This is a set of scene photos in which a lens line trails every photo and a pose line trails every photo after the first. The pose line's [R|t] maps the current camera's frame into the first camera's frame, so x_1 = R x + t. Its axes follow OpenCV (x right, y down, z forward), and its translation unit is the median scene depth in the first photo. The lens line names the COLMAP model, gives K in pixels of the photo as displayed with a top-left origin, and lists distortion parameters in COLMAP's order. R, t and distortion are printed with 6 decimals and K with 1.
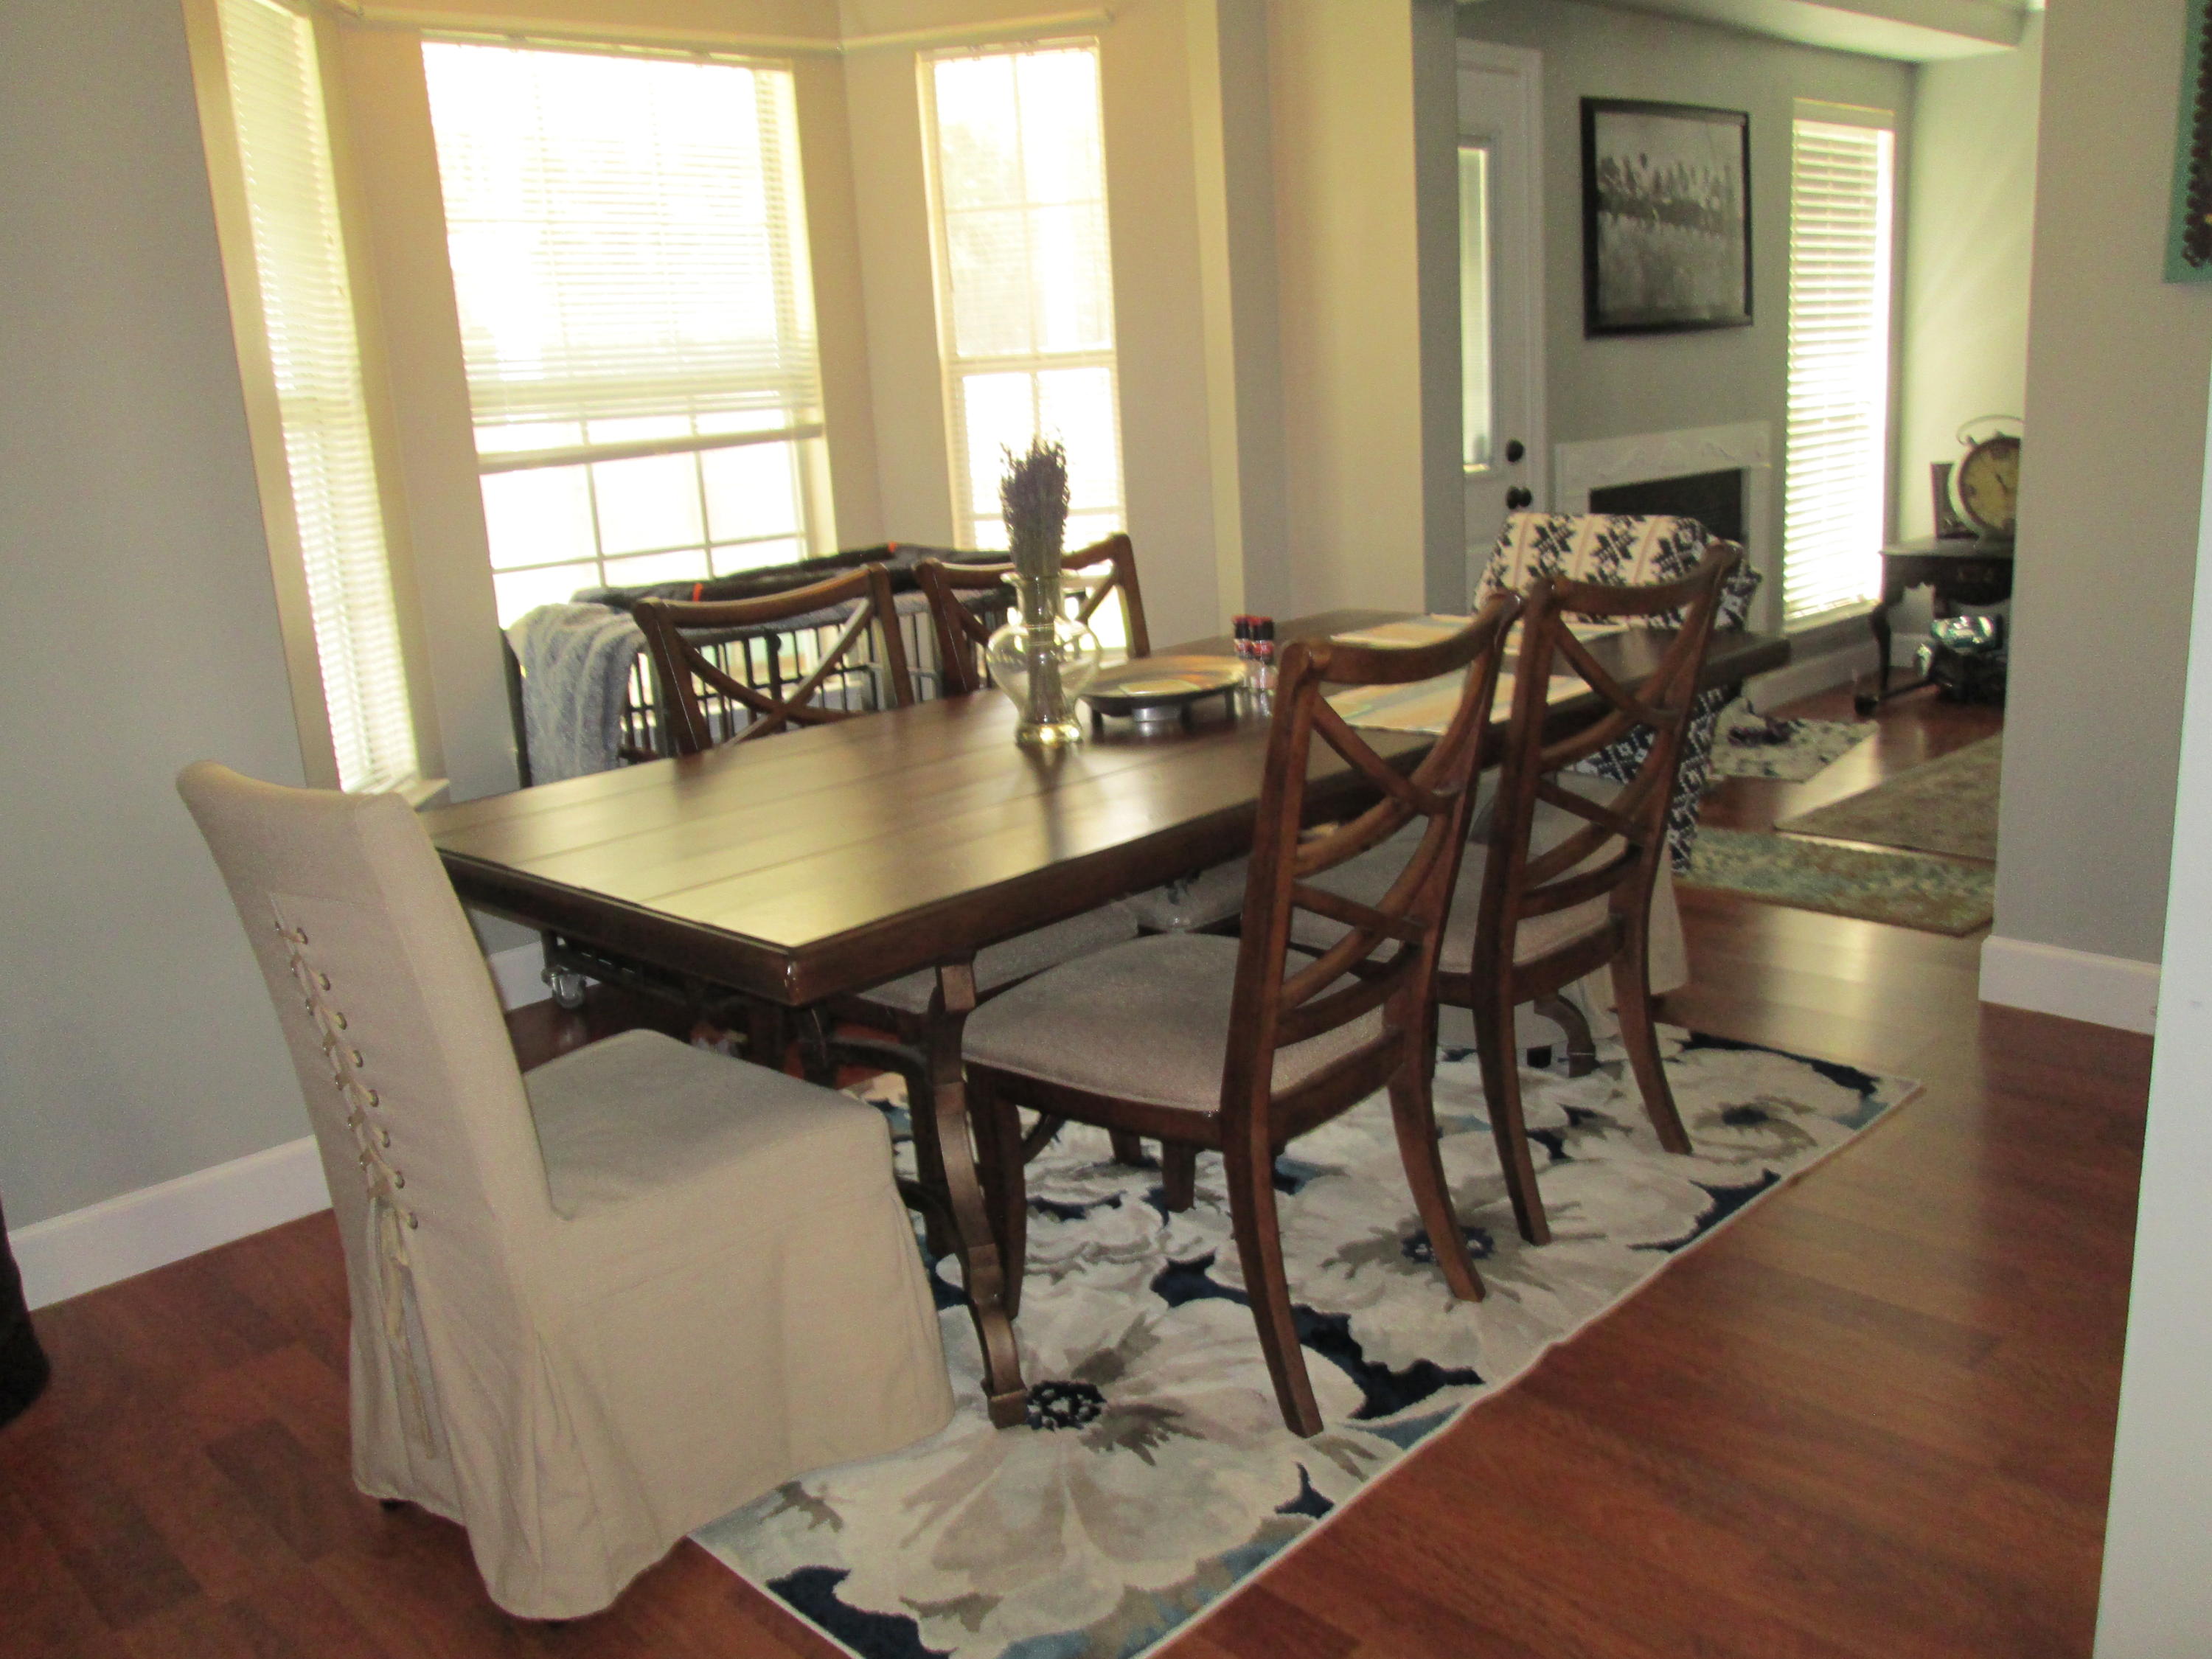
lens RADIAL K [[1834.3, 0, 1106.0], [0, 1834.3, 829.5], [0, 0, 1]] dist [-0.024198, -0.004789]
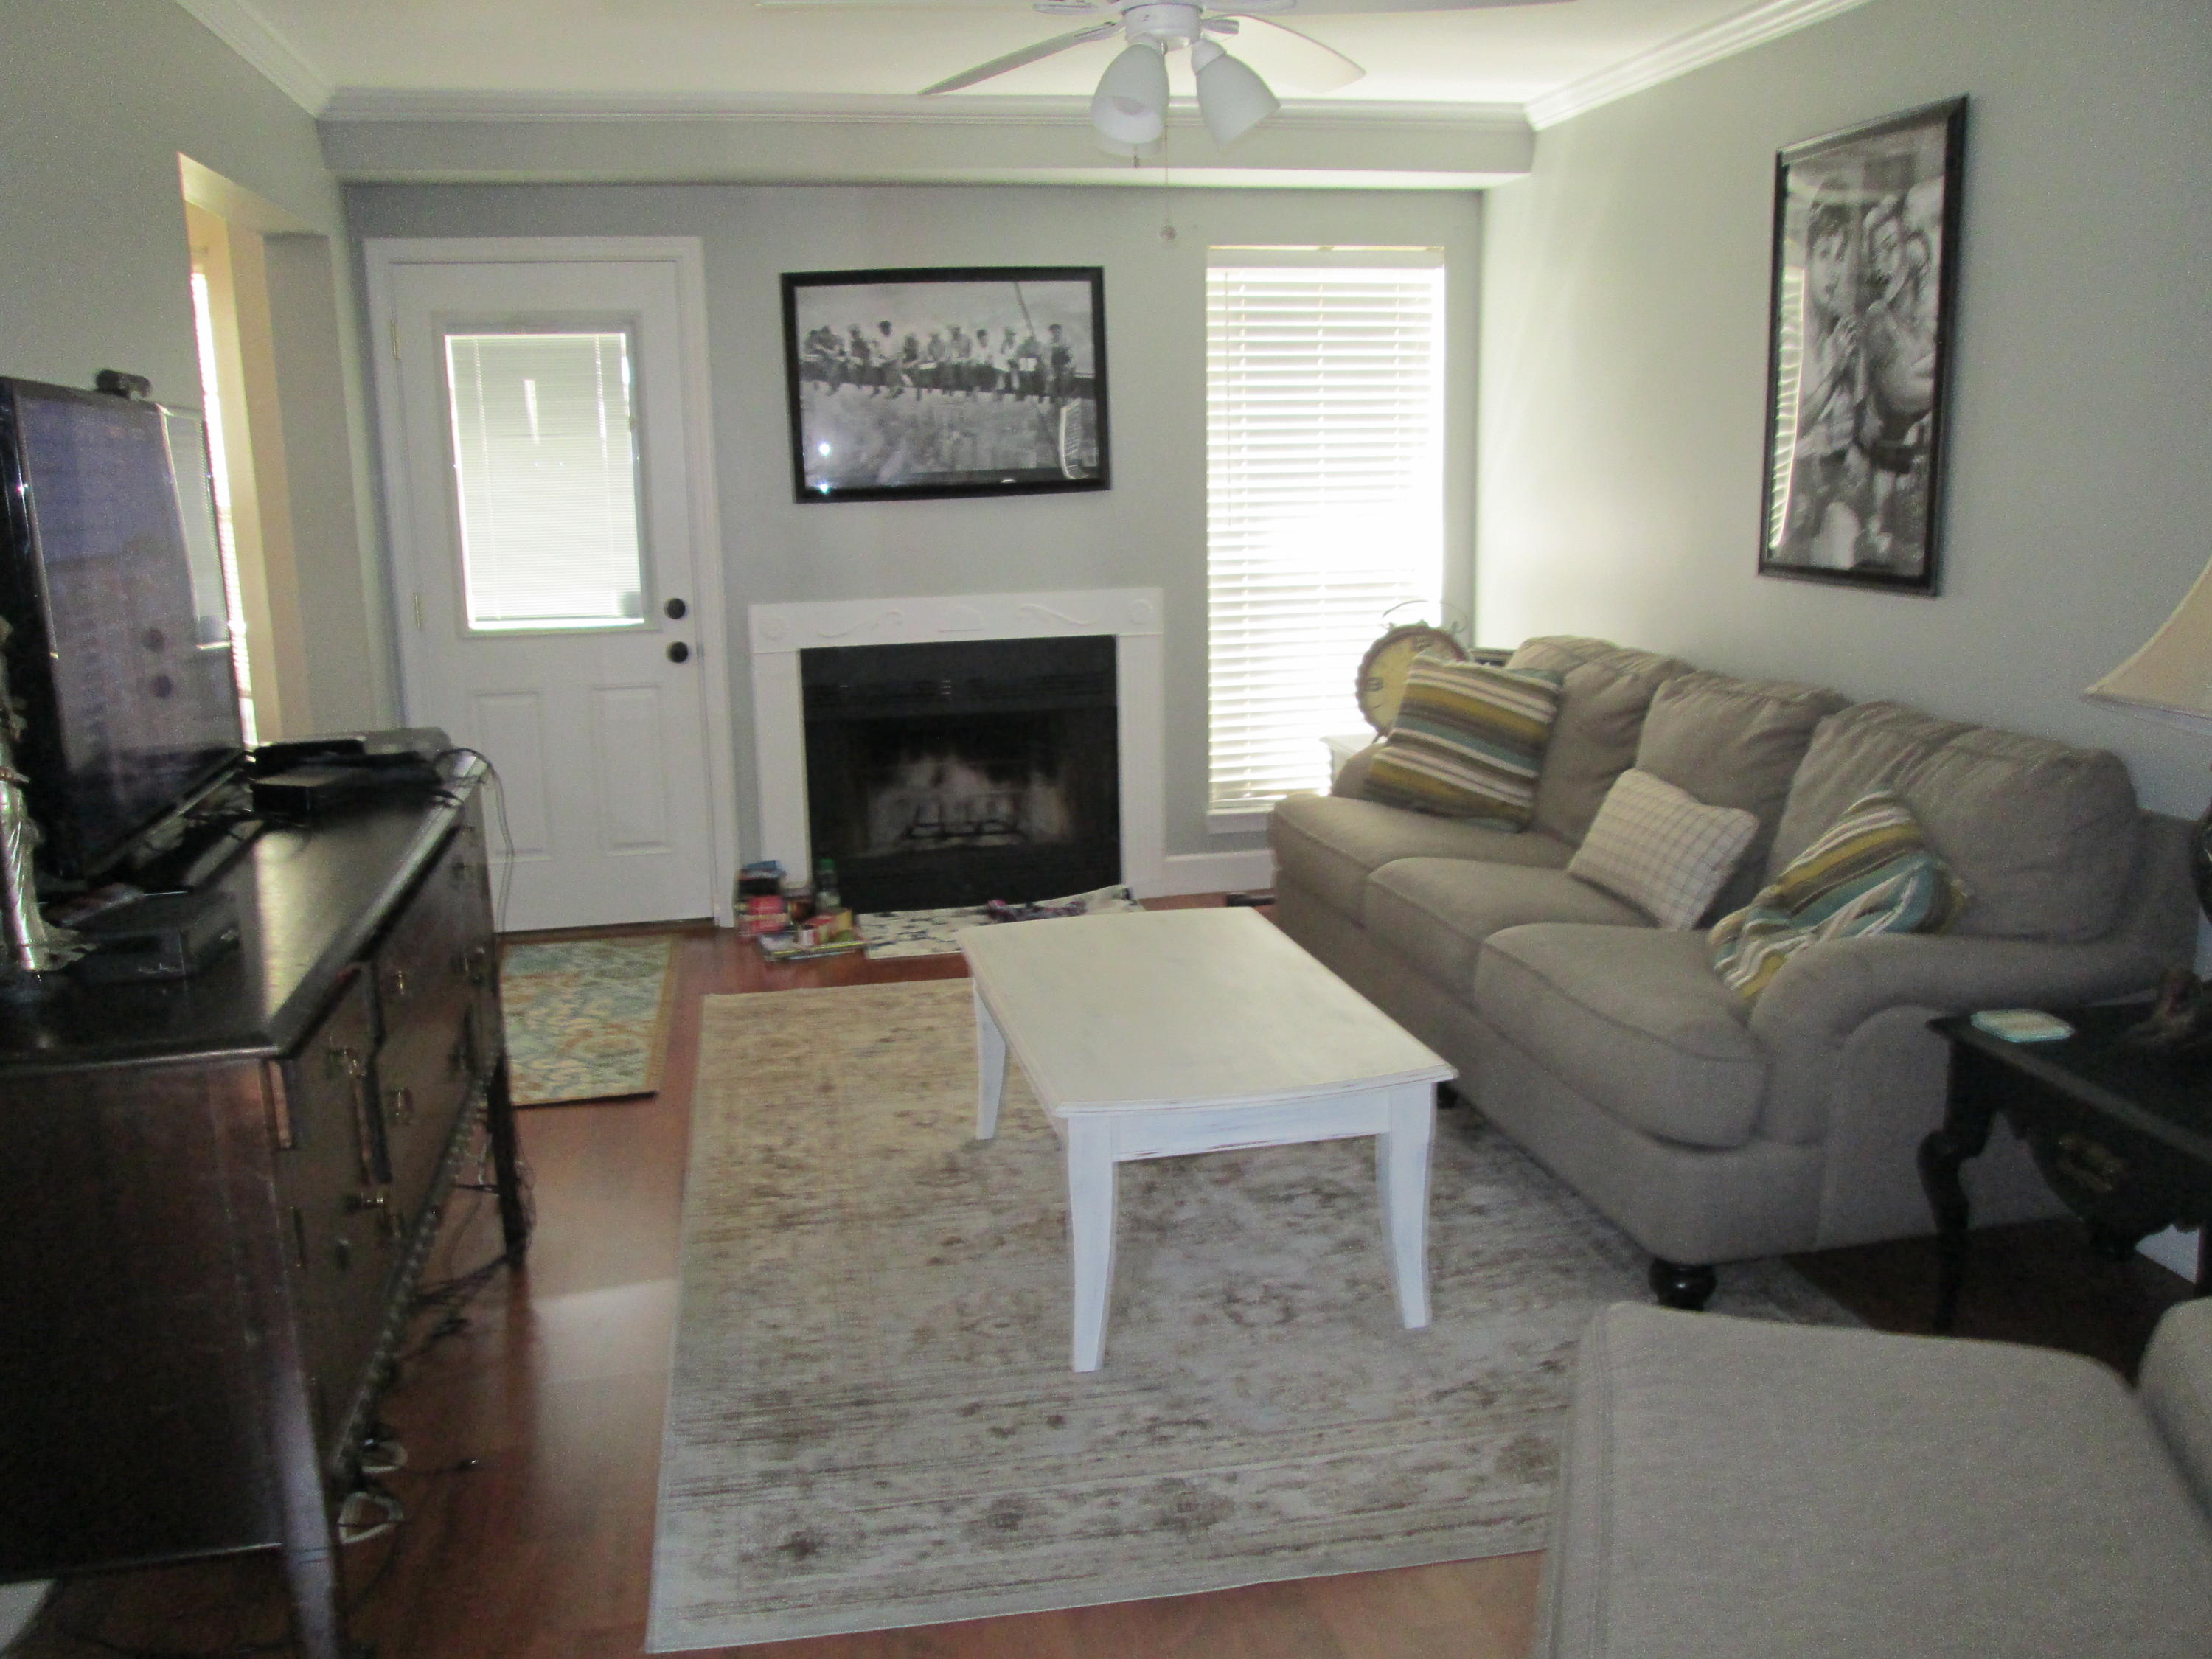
lens RADIAL K [[1837.4, 0, 1090.1], [0, 1837.4, 821.2], [0, 0, 1]] dist [-0.031224, -0.000726]
pose [[0.832270, 0.133717, -0.538002, 0.963999], [-0.153262, 0.988149, 0.008506, -0.124696], [0.532763, 0.075376, 0.842901, 0.231392]]
